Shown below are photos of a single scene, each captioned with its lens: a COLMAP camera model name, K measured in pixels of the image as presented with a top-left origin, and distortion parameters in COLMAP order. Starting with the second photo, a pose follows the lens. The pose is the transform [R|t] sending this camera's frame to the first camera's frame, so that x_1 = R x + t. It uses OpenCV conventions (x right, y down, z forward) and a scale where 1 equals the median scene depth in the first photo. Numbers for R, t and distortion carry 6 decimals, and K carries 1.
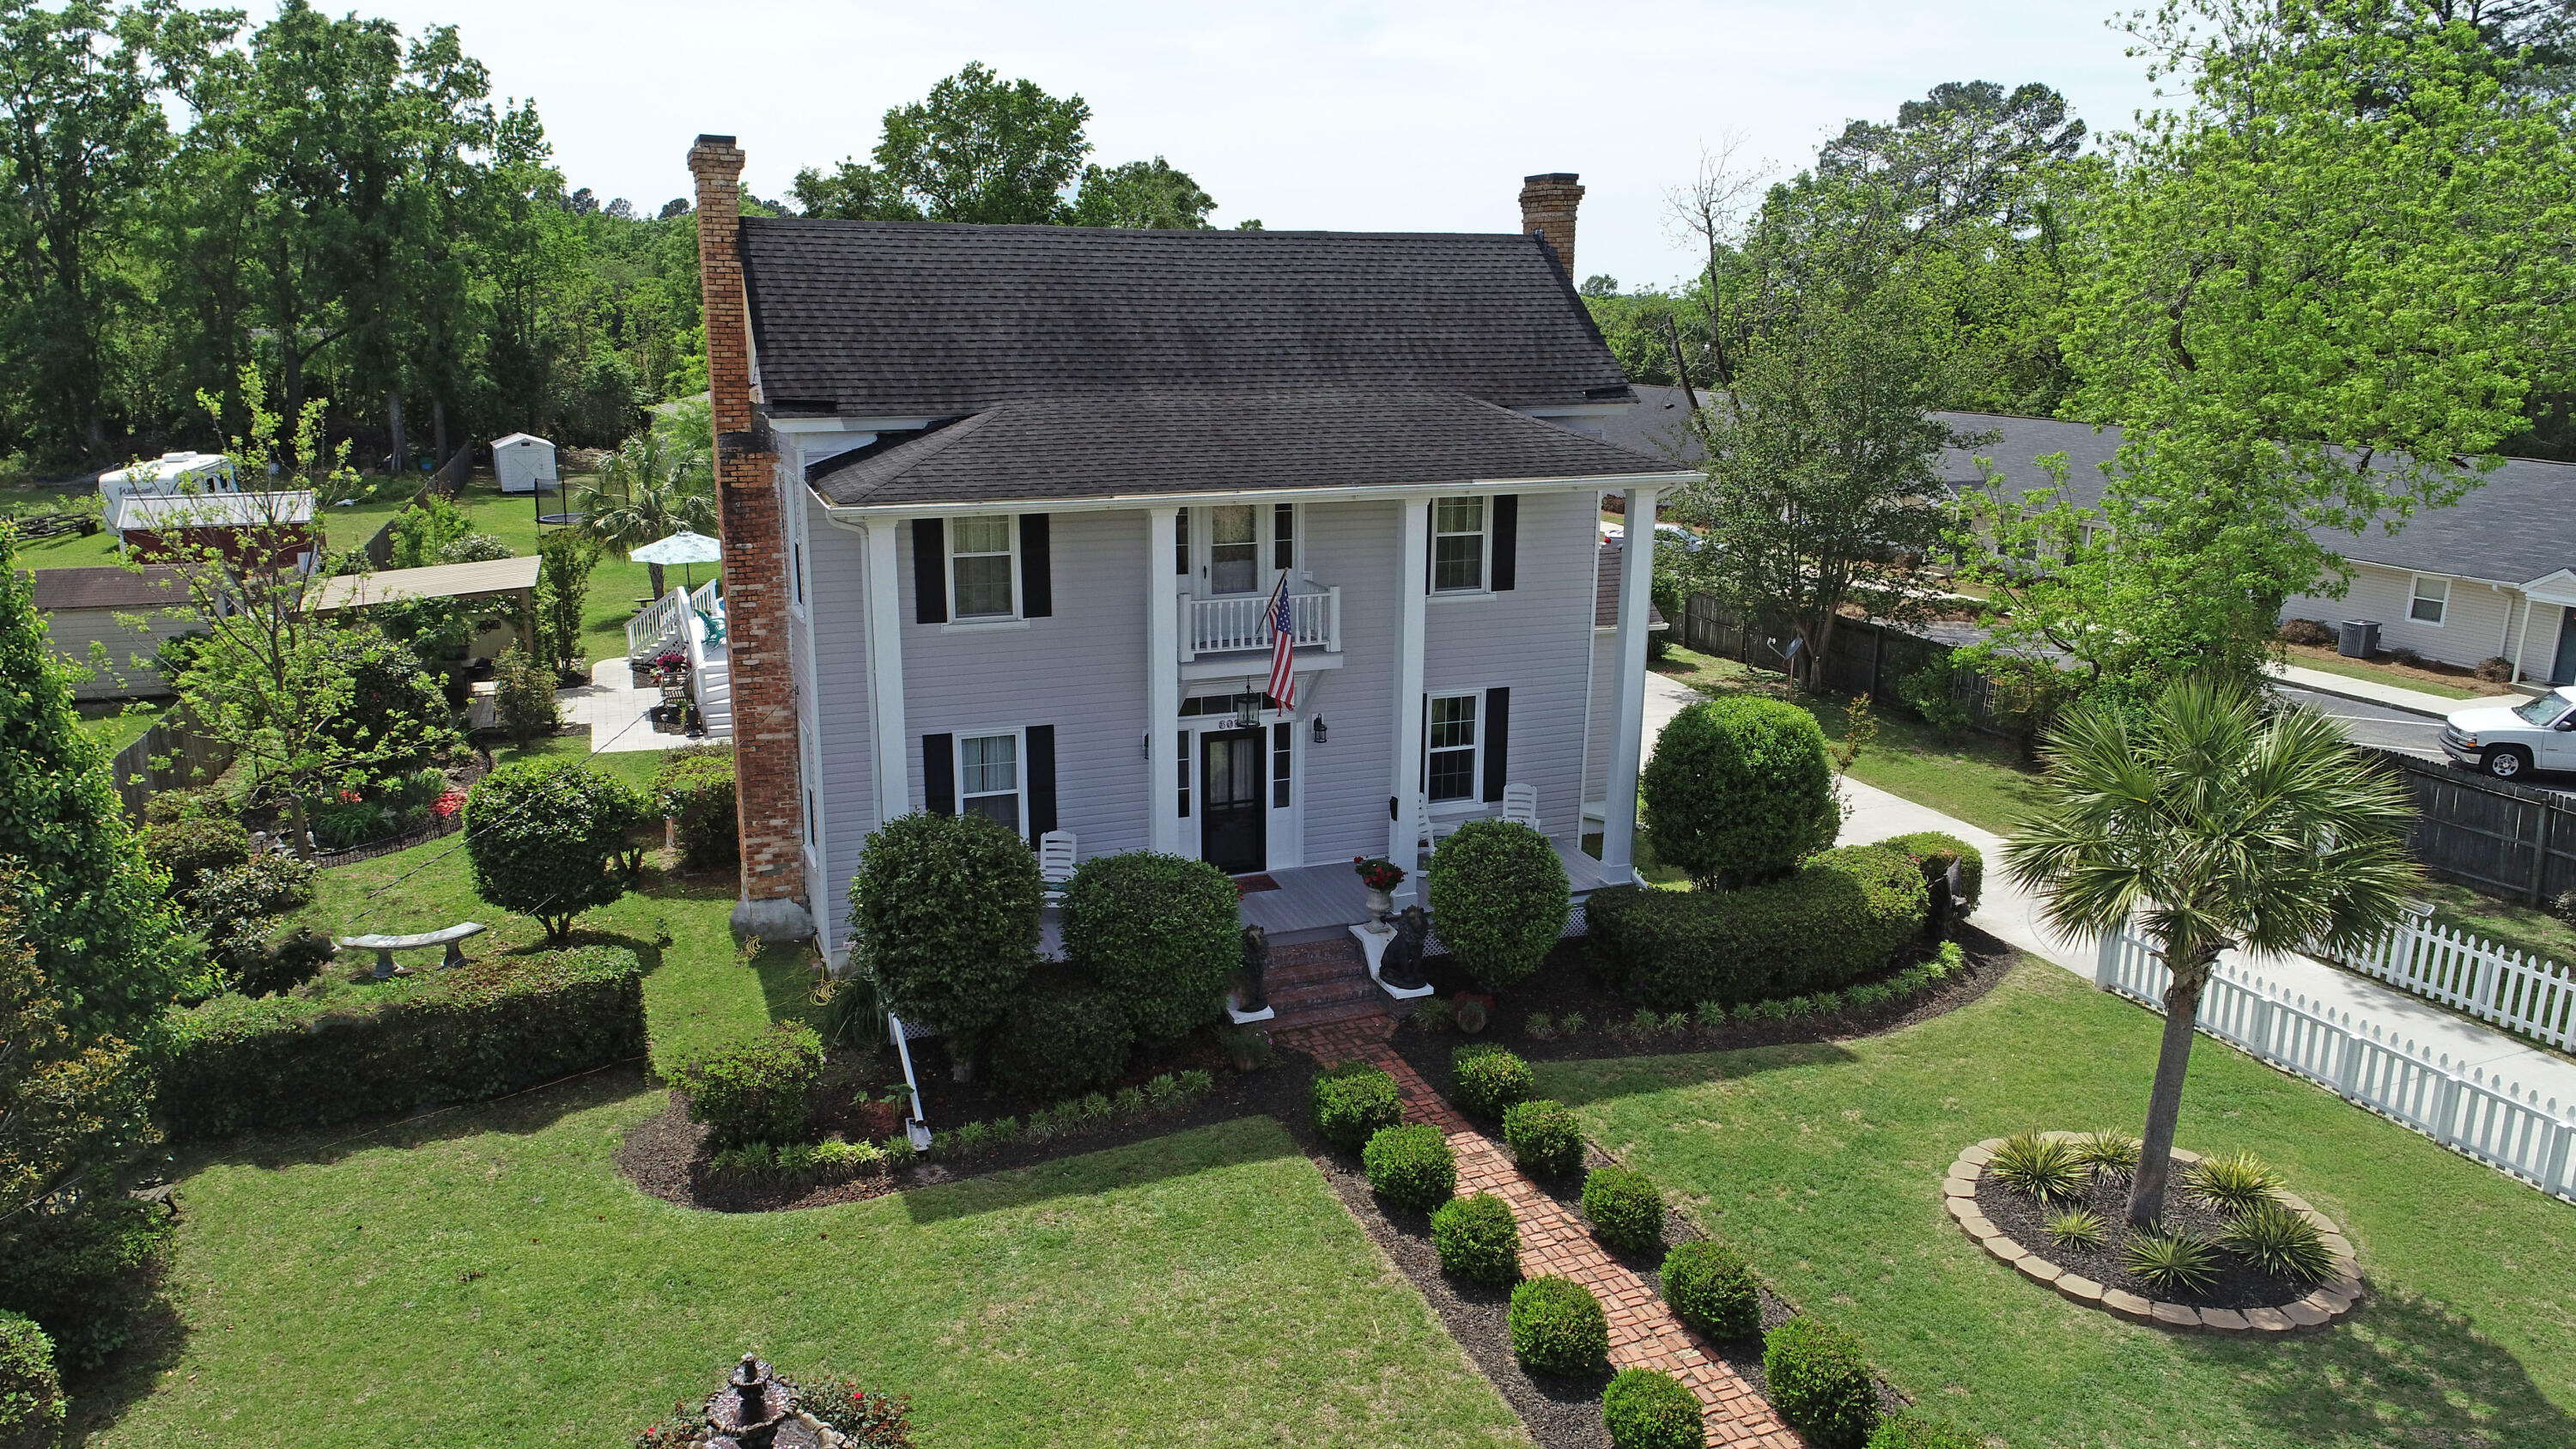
lens RADIAL K [[1699.1, 0, 1280.3], [0, 1699.1, 720.4], [0, 0, 1]] dist [-0.009277, 0.000833]
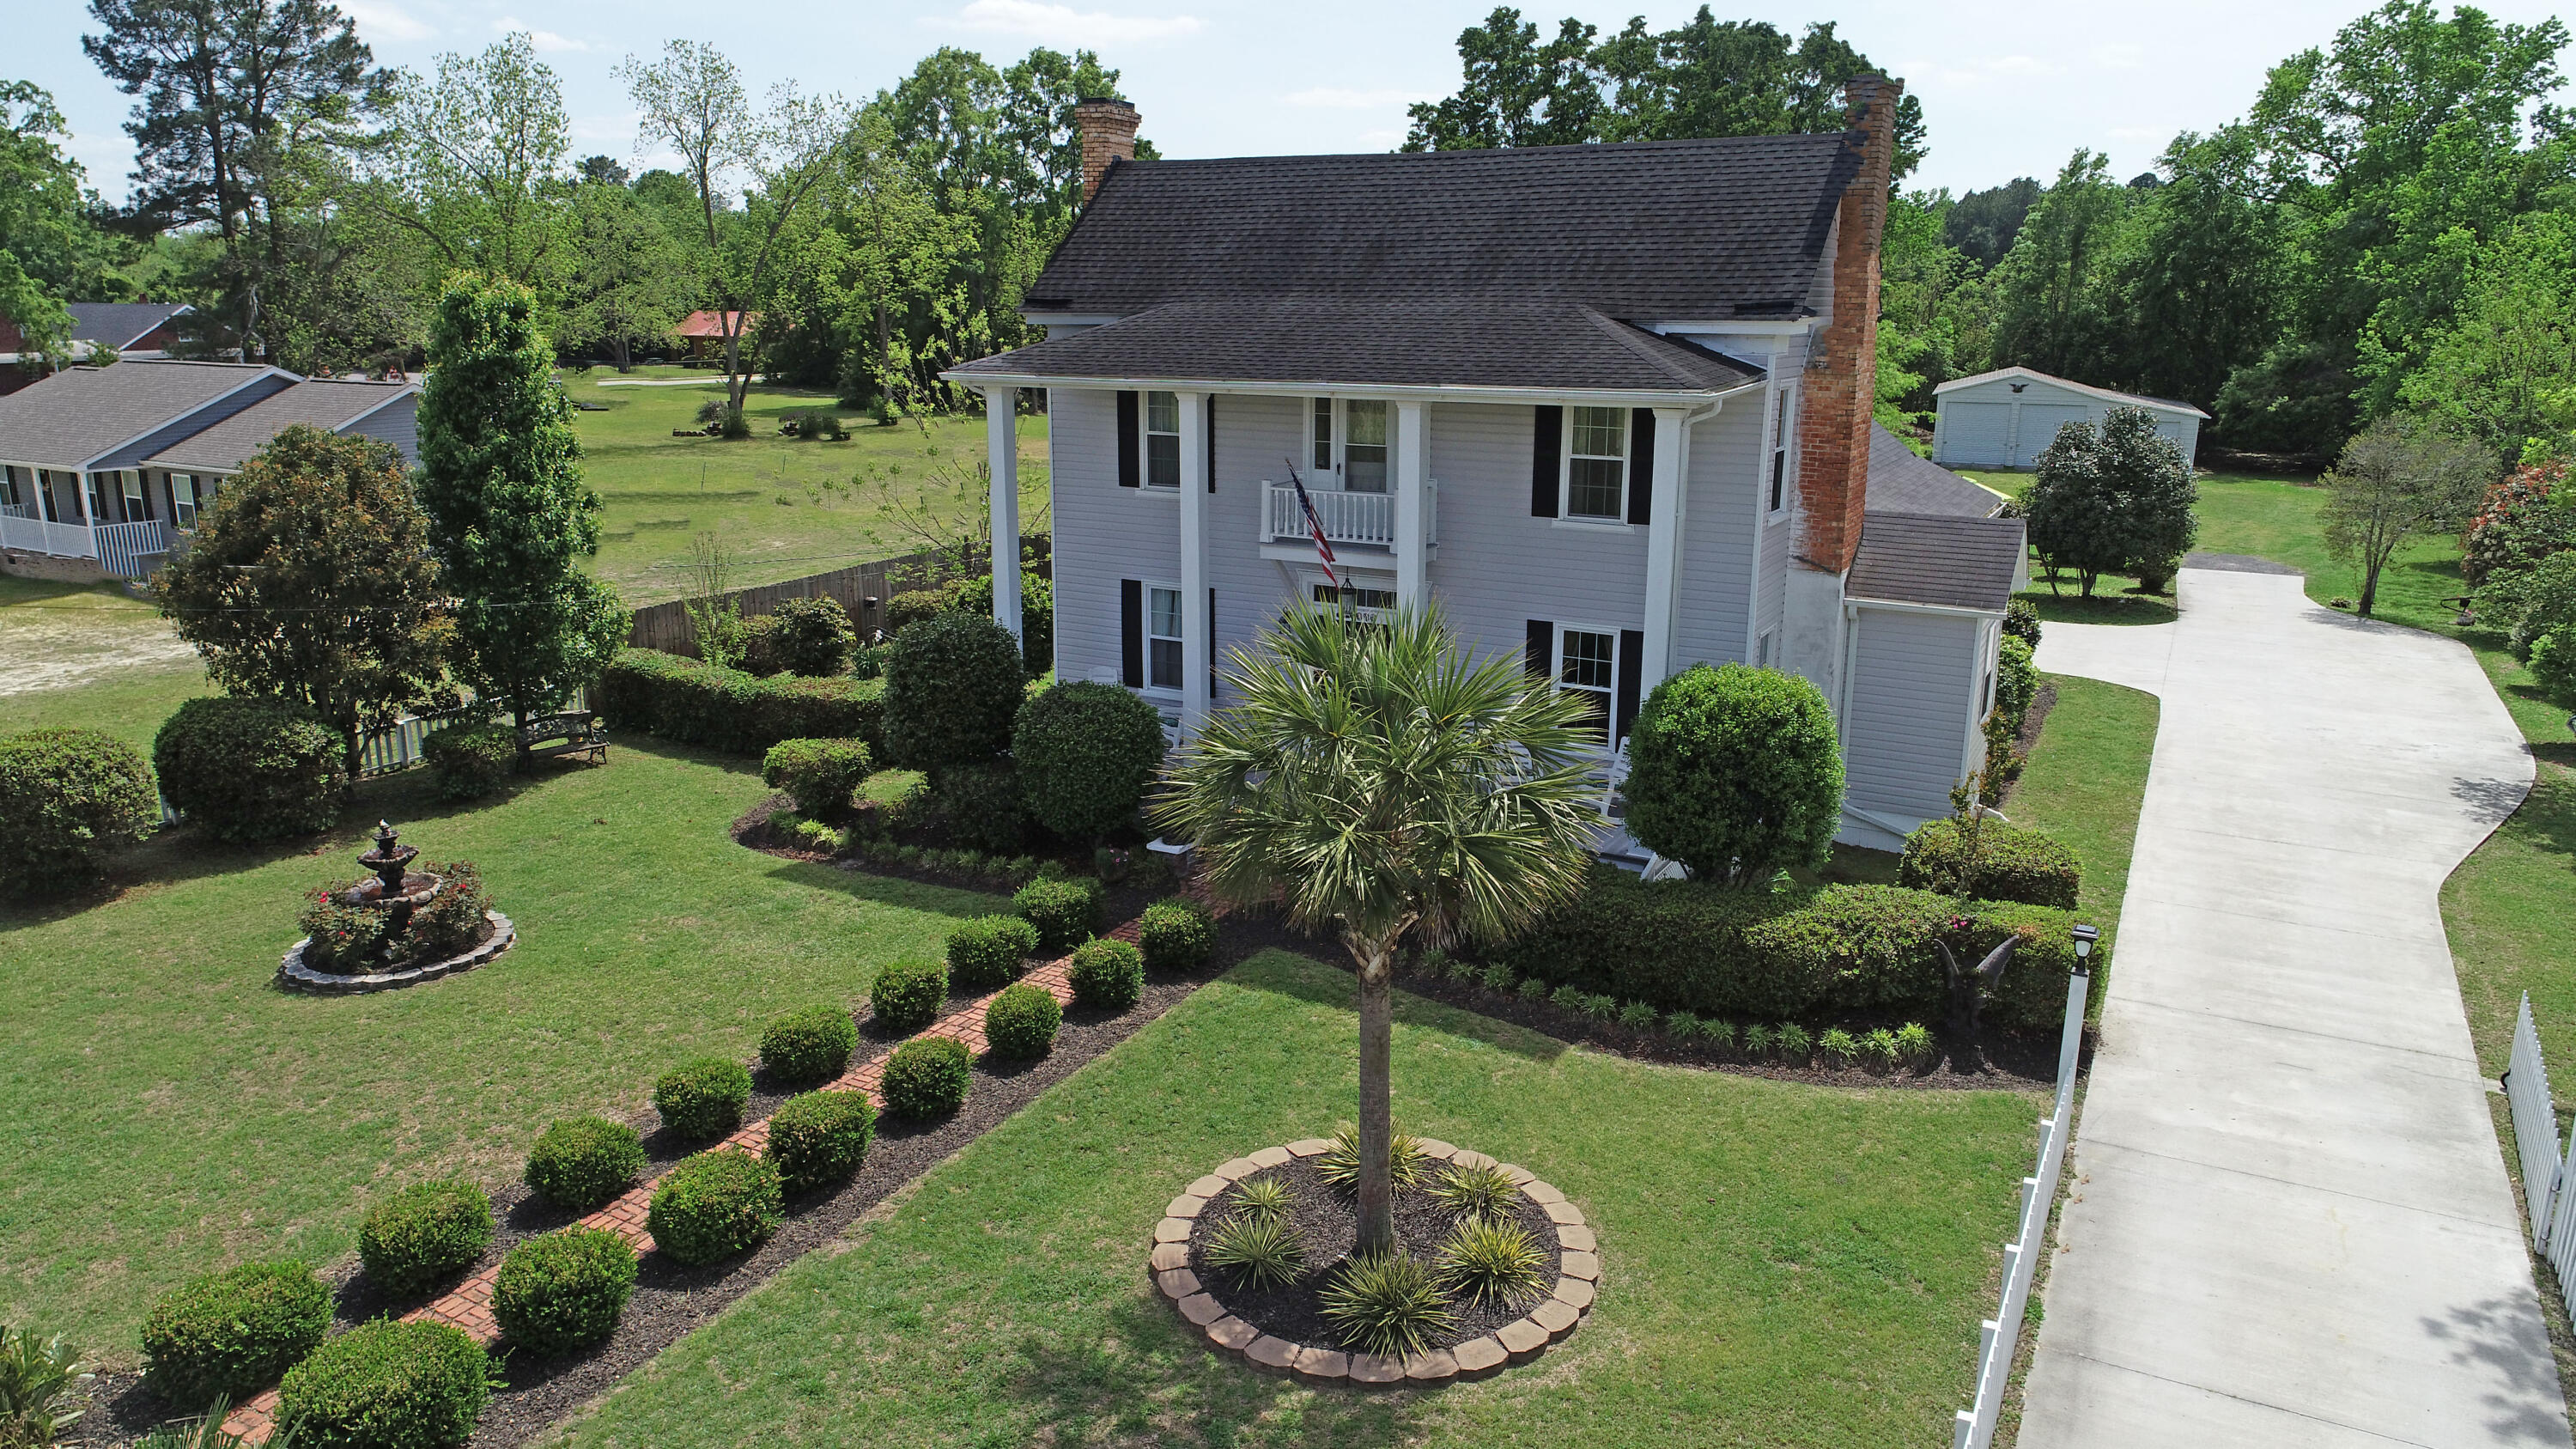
lens RADIAL K [[1699.1, 0, 1280.3], [0, 1699.1, 720.4], [0, 0, 1]] dist [-0.009277, 0.000833]
pose [[0.639928, 0.186050, -0.745572, 0.761056], [-0.183514, 0.979175, 0.086832, -0.017753], [0.746200, 0.081256, 0.660744, 0.275221]]
